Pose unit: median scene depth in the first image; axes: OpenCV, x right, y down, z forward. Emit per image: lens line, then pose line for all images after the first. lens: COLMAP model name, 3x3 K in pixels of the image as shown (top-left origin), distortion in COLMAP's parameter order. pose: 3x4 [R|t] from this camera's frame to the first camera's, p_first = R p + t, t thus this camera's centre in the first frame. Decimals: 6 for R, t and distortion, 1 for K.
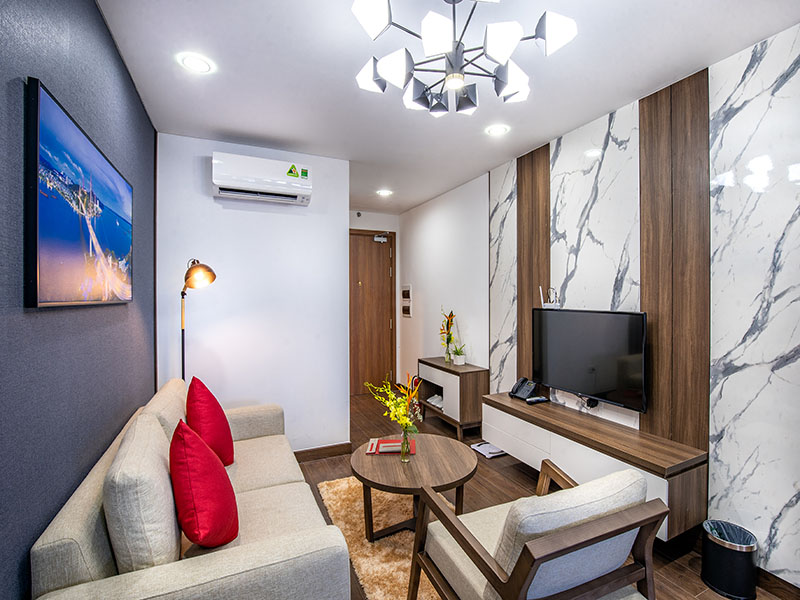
lens RADIAL K [[369.4, 0, 410.0], [0, 369.4, 297.1], [0, 0, 1]] dist [-0.001364, -0.000492]
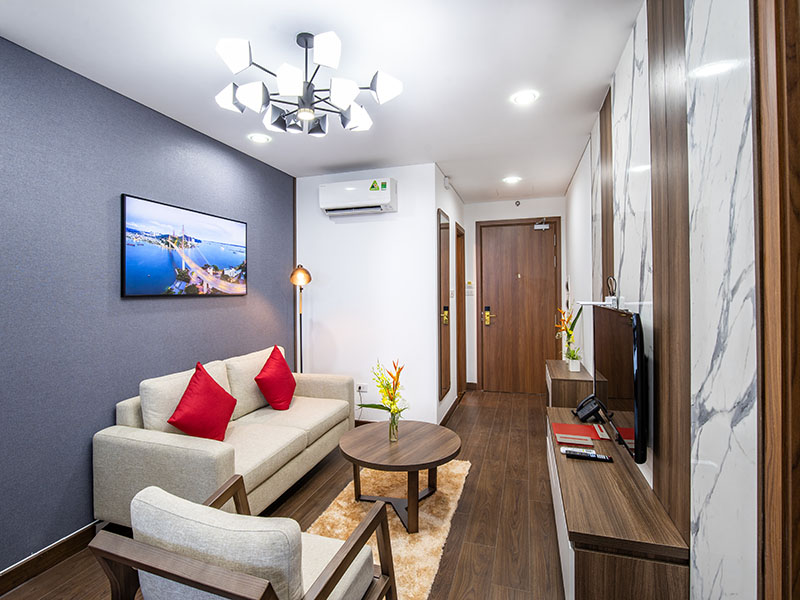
lens RADIAL K [[375.2, 0, 396.9], [0, 375.2, 293.8], [0, 0, 1]] dist [-0.001098, -0.000403]
pose [[0.738745, 0.002361, -0.673981, 0.553944], [0.004450, 0.999955, 0.008380, -0.001454], [0.673970, -0.009190, 0.738701, 0.147173]]
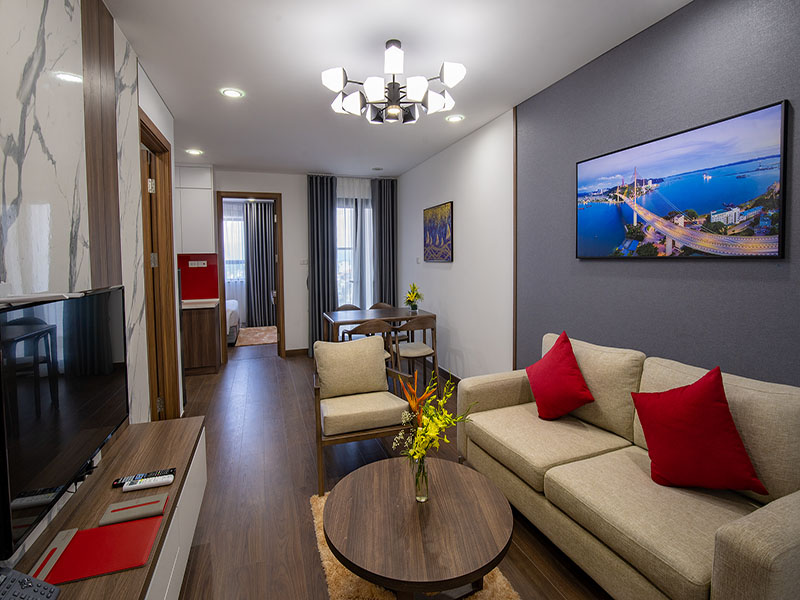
lens RADIAL K [[375.2, 0, 396.9], [0, 375.2, 293.8], [0, 0, 1]] dist [-0.001098, -0.000403]
pose [[-0.999285, 0.015845, 0.034324, 0.018347], [0.019206, 0.994809, 0.099932, -0.003836], [-0.032563, 0.100520, -0.994402, 1.158173]]
